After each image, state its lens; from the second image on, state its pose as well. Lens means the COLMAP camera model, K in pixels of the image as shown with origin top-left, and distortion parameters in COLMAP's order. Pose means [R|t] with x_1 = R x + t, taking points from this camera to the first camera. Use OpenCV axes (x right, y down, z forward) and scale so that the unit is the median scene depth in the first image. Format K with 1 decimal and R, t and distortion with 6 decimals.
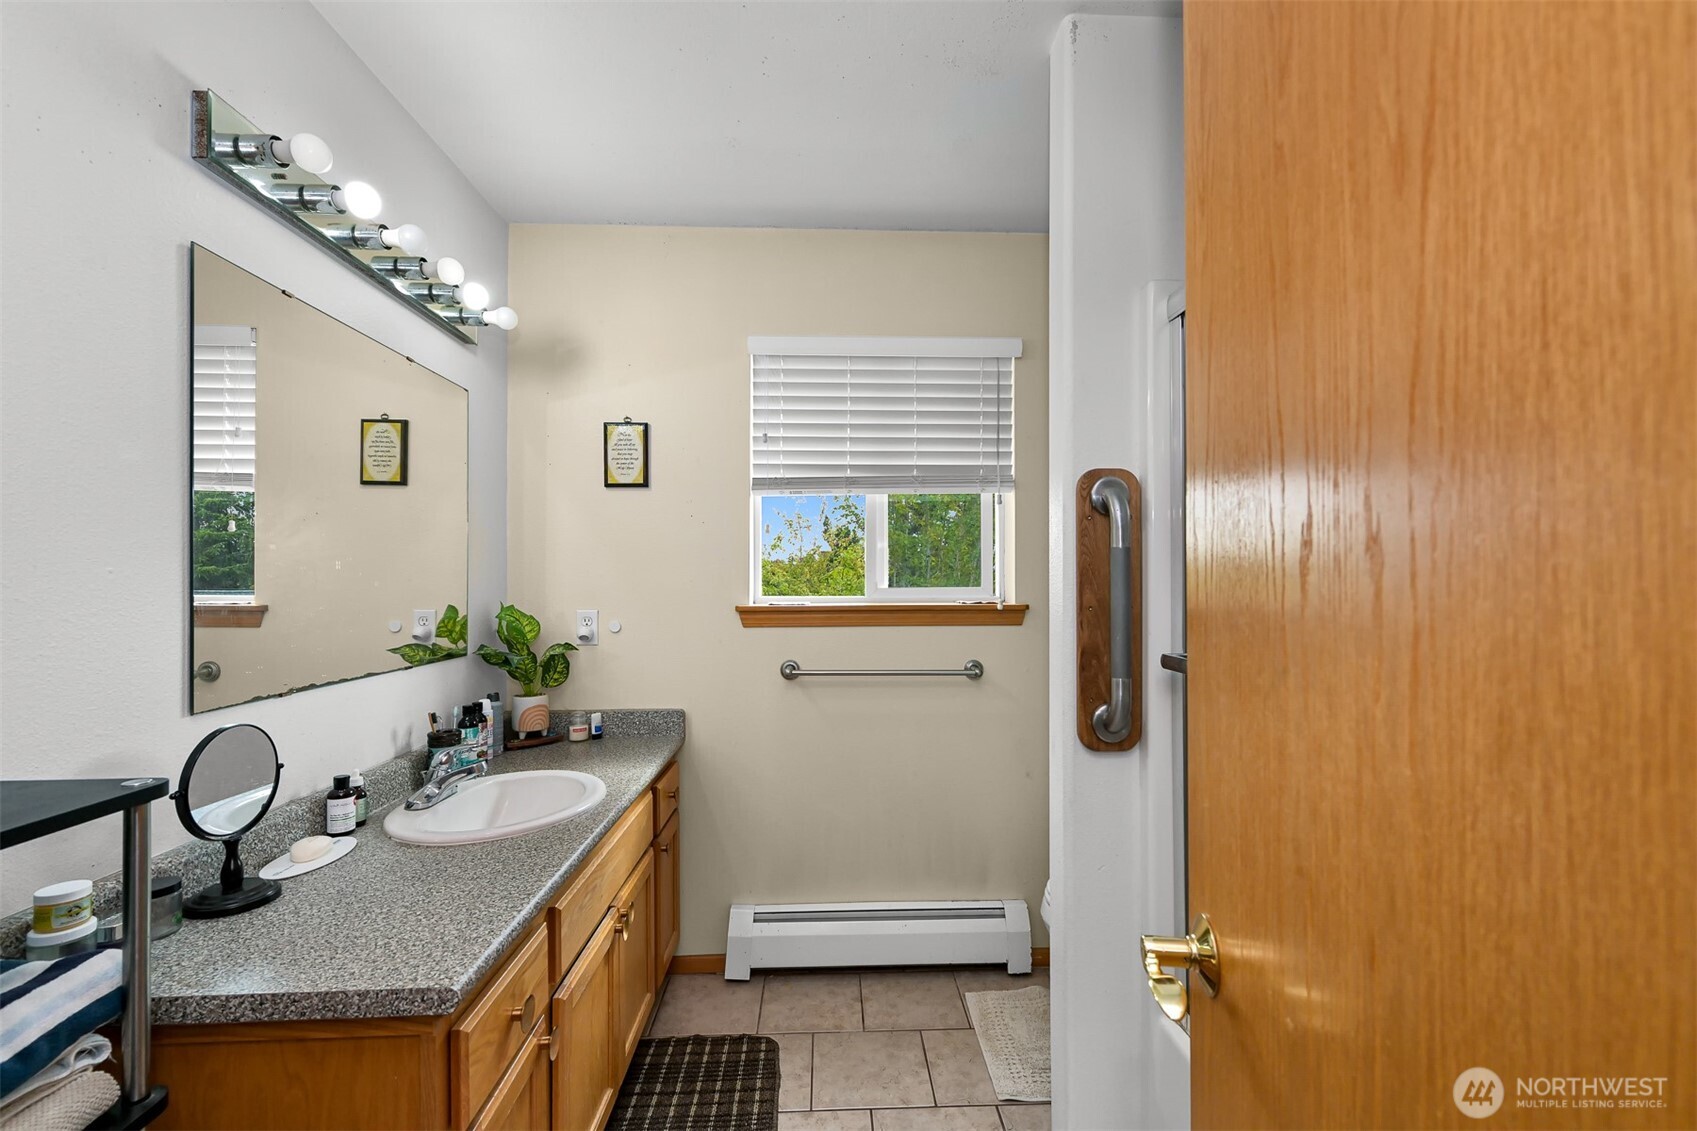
lens RADIAL K [[726.8, 0, 848.8], [0, 726.8, 573.7], [0, 0, 1]] dist [-0.001134, 0.000240]
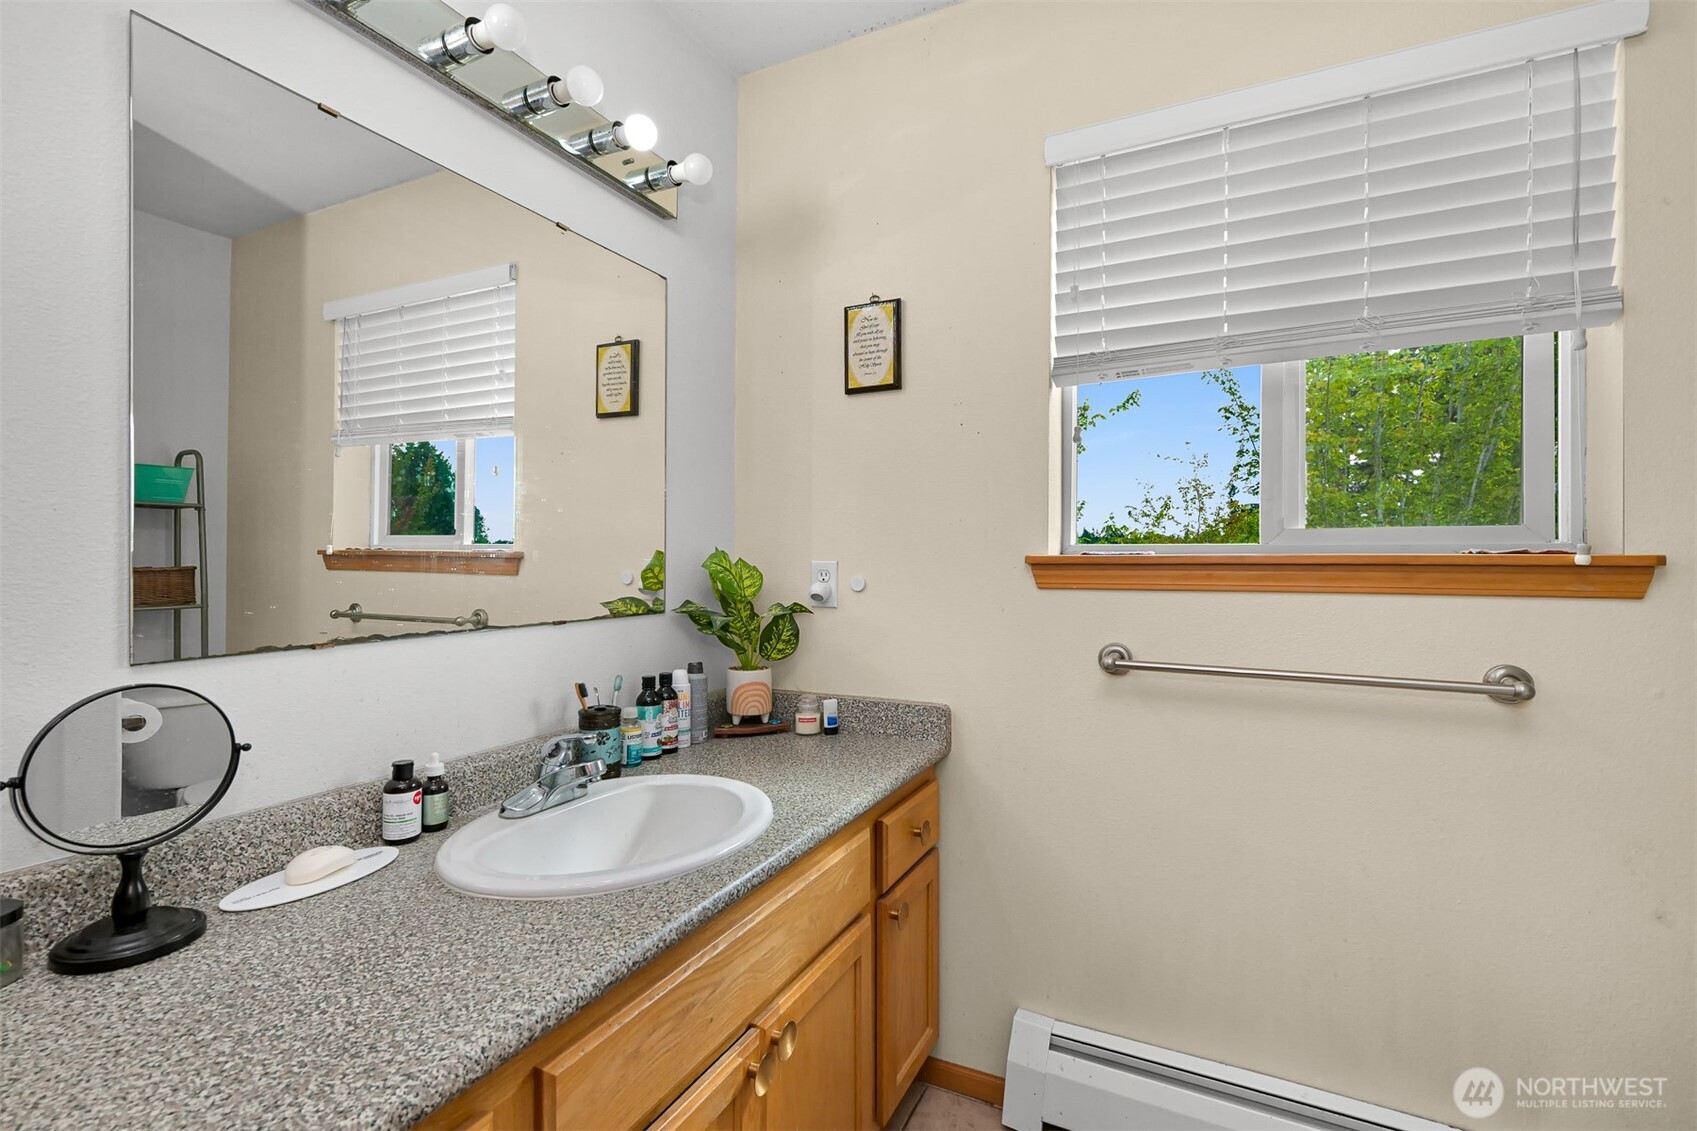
lens RADIAL K [[726.8, 0, 827.8], [0, 726.8, 565.7], [0, 0, 1]] dist [-0.001134, 0.000240]
pose [[0.856758, 0.004395, -0.515700, 0.032814], [0.006105, 0.999807, 0.018665, 0.044012], [0.515683, -0.019140, 0.856566, 0.383493]]
